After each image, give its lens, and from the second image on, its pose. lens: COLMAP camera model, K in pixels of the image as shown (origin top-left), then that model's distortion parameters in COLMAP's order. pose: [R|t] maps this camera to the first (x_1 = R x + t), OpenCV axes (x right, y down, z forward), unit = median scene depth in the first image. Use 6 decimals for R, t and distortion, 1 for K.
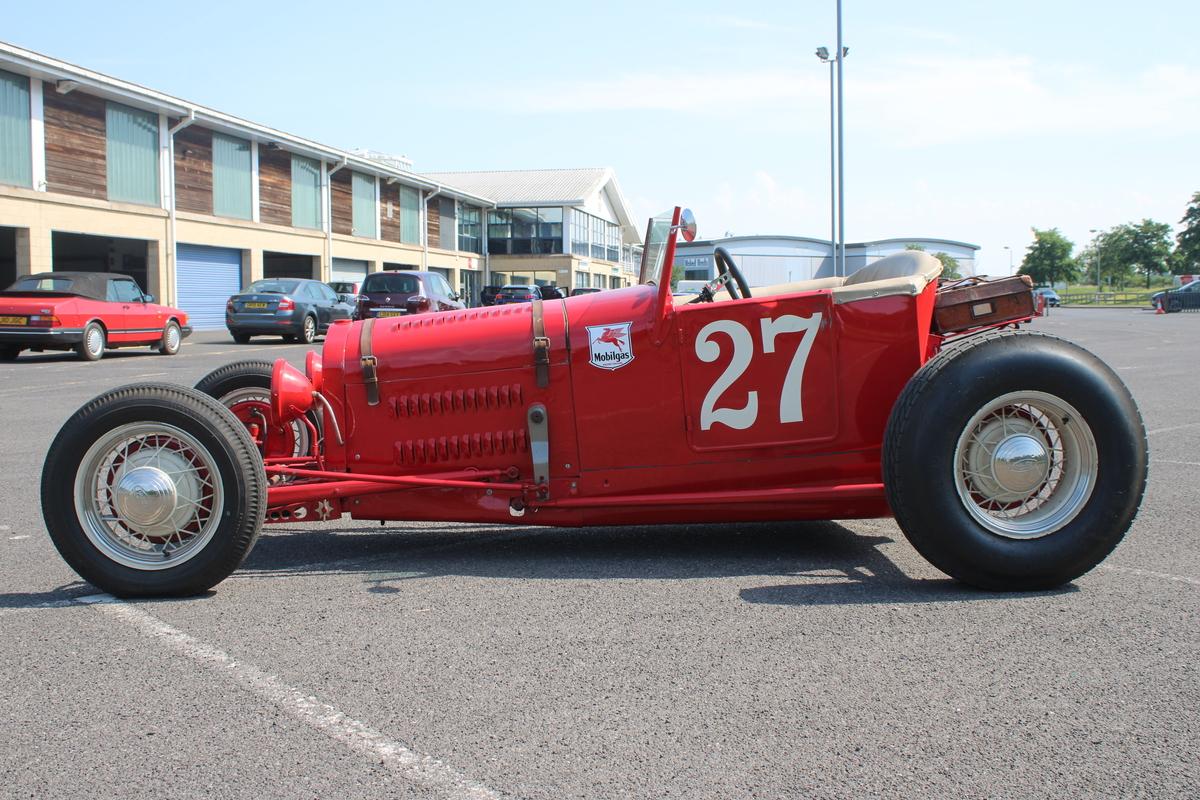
lens RADIAL K [[1369.3, 0, 603.4], [0, 1369.3, 398.4], [0, 0, 1]] dist [-0.058399, 0.000000]
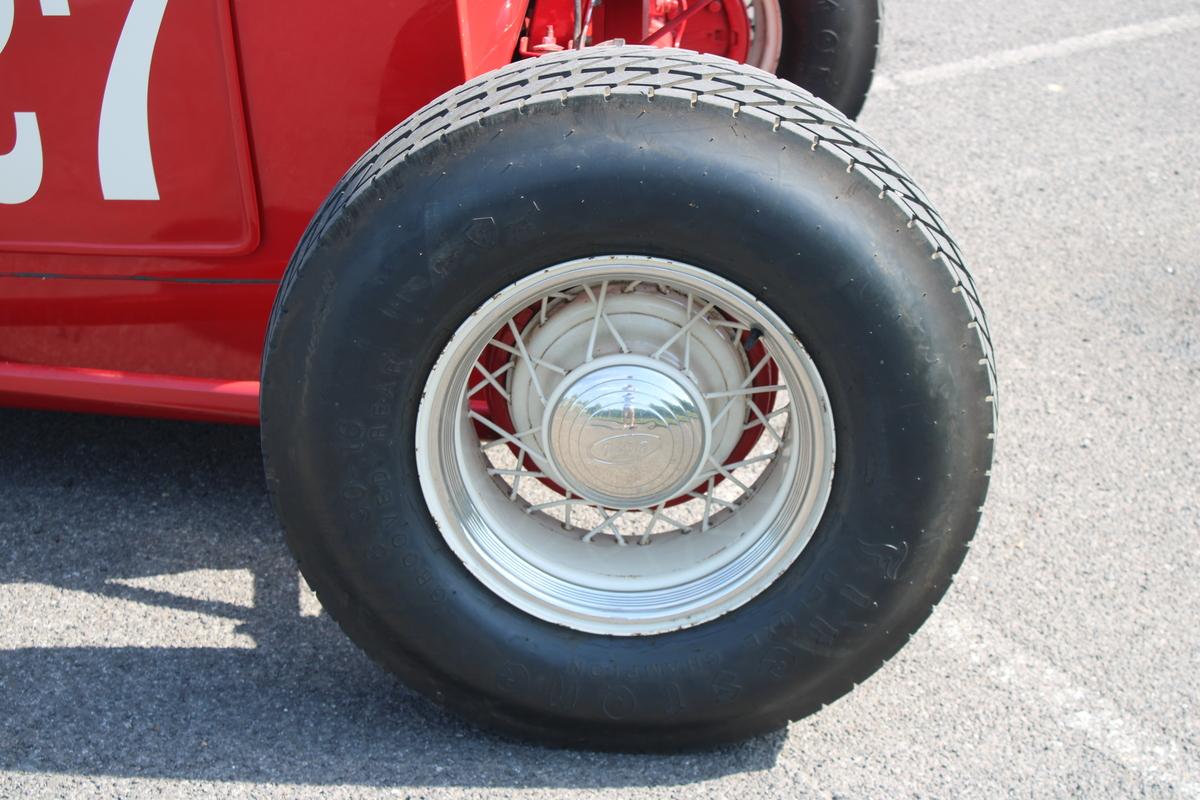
lens RADIAL K [[2365.8, 0, 608.9], [0, 2365.8, 400.8], [0, 0, 1]] dist [0.049289, 0.000000]
pose [[0.992935, 0.081414, -0.086319, 0.325287], [-0.046351, 0.935806, 0.349455, -0.162799], [0.109228, -0.342985, 0.932969, 0.387648]]
